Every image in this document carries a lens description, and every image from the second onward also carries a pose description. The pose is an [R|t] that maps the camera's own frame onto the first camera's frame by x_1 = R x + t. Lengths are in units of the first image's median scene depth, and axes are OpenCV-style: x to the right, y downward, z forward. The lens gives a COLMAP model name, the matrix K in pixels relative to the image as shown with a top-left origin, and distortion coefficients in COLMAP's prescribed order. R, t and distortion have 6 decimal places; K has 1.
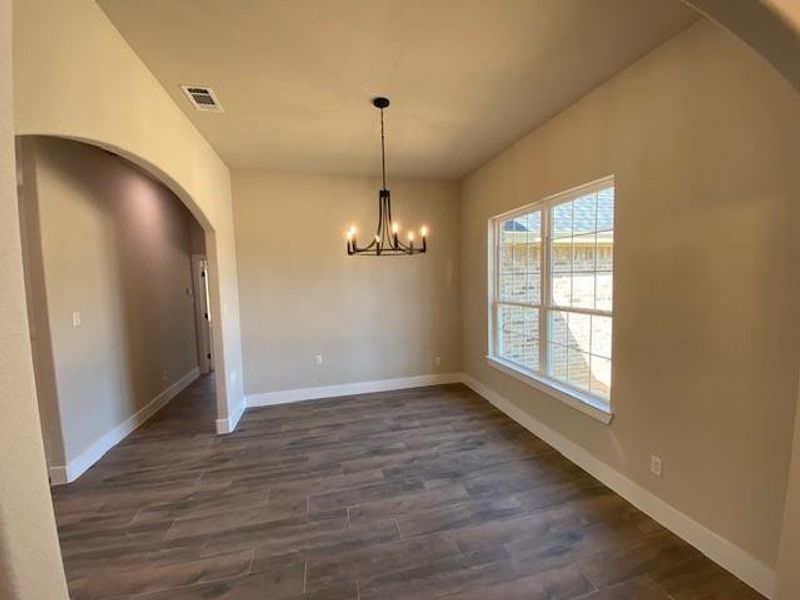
lens RADIAL K [[326.2, 0, 401.8], [0, 326.2, 298.2], [0, 0, 1]] dist [0.042146, -0.031313]
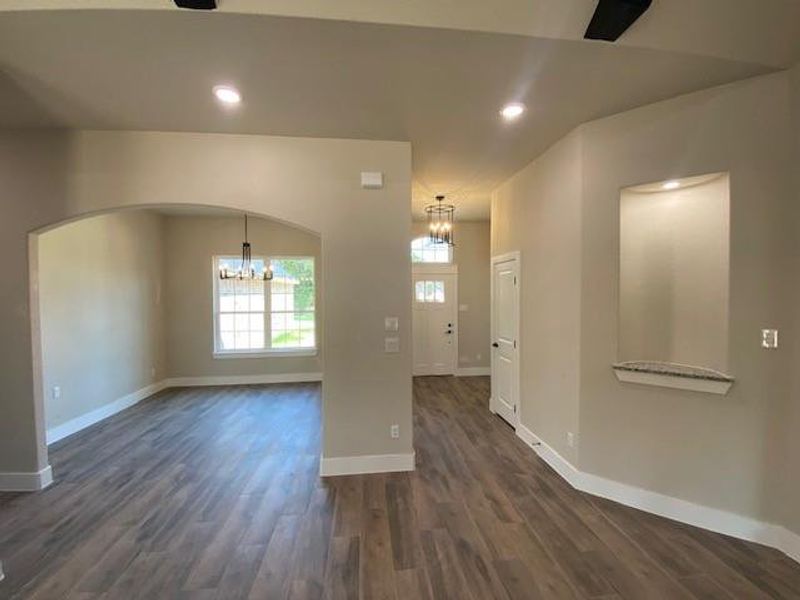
lens RADIAL K [[326.2, 0, 401.8], [0, 326.2, 298.2], [0, 0, 1]] dist [0.042146, -0.031313]
pose [[0.133855, 0.003253, 0.990996, -1.223749], [0.065300, 0.997792, -0.012095, 0.019401], [-0.988847, 0.066331, 0.133347, 0.008745]]
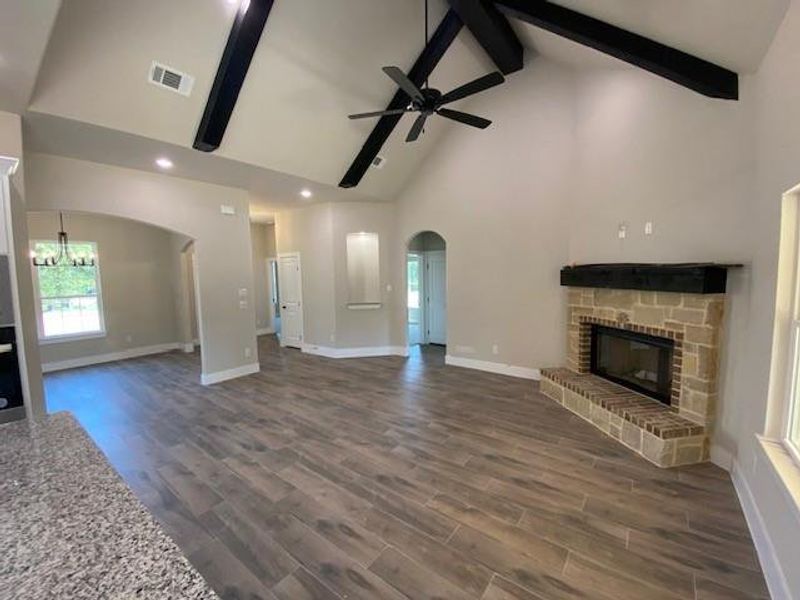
lens RADIAL K [[326.2, 0, 401.8], [0, 326.2, 298.2], [0, 0, 1]] dist [0.042146, -0.031313]
pose [[-0.624189, -0.024617, 0.780885, -2.078714], [0.083751, 0.991636, 0.098206, 0.009103], [-0.776771, 0.126699, -0.616906, 0.554604]]
